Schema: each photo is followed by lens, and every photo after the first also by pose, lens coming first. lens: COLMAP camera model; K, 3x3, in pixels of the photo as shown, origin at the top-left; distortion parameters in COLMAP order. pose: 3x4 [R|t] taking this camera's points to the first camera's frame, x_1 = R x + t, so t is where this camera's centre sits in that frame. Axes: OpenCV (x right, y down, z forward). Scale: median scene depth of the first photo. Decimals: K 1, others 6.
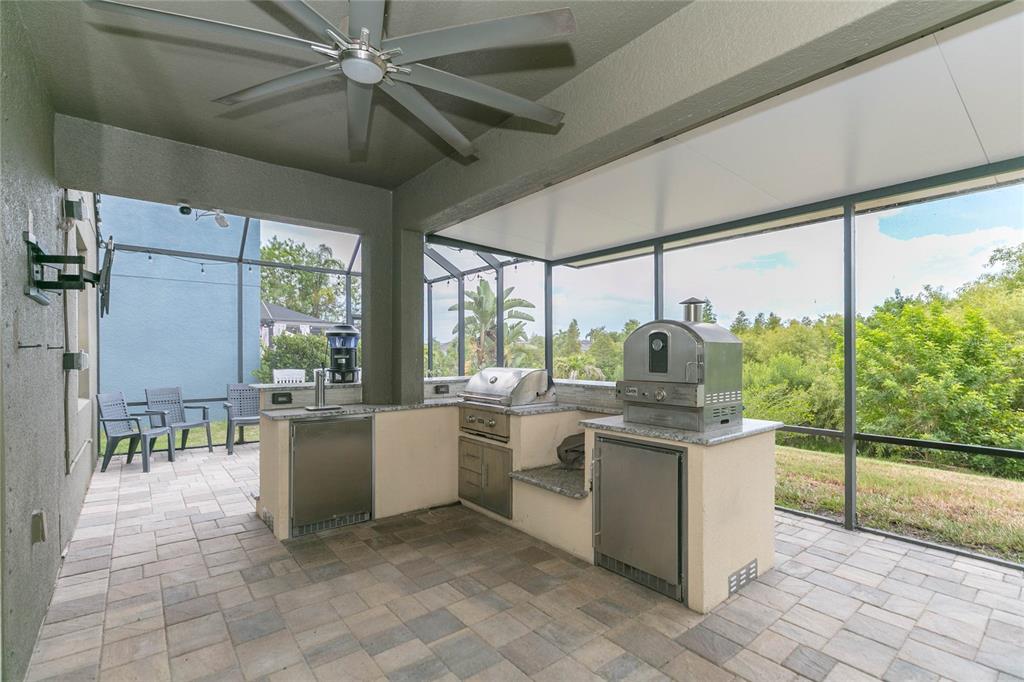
lens RADIAL K [[469.2, 0, 547.3], [0, 469.2, 341.1], [0, 0, 1]] dist [0.000095, 0.000268]
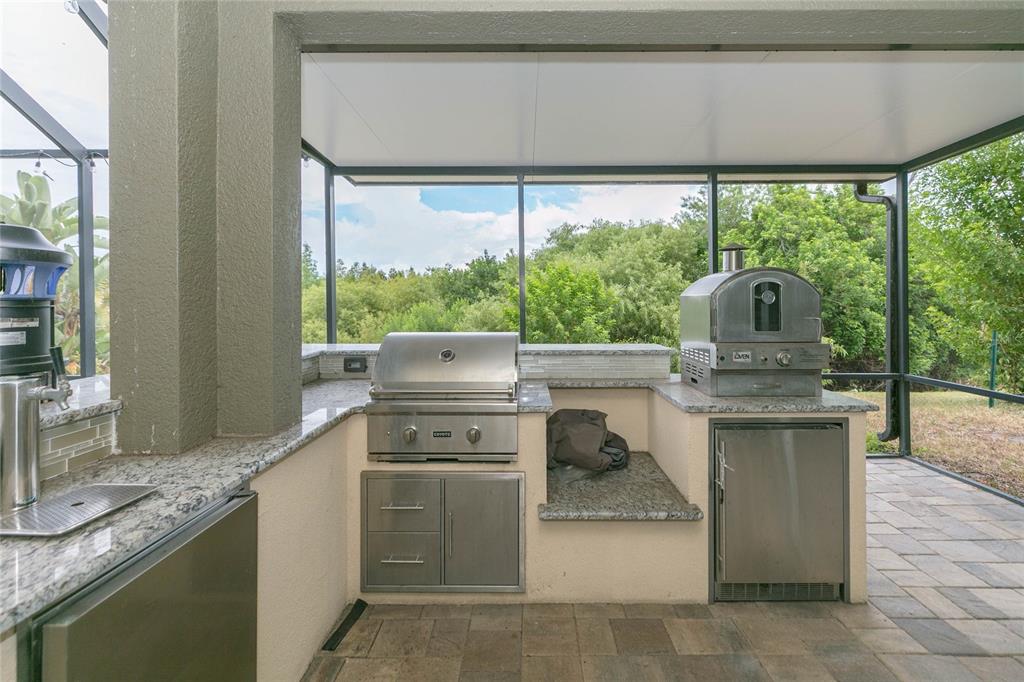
lens RADIAL K [[461.6, 0, 529.7], [0, 461.6, 295.7], [0, 0, 1]] dist [0.001711, -0.000181]
pose [[0.664171, 0.007191, 0.747546, -0.580966], [-0.017003, 0.999840, 0.005489, 0.007234], [-0.747387, -0.016356, 0.664188, 0.706410]]
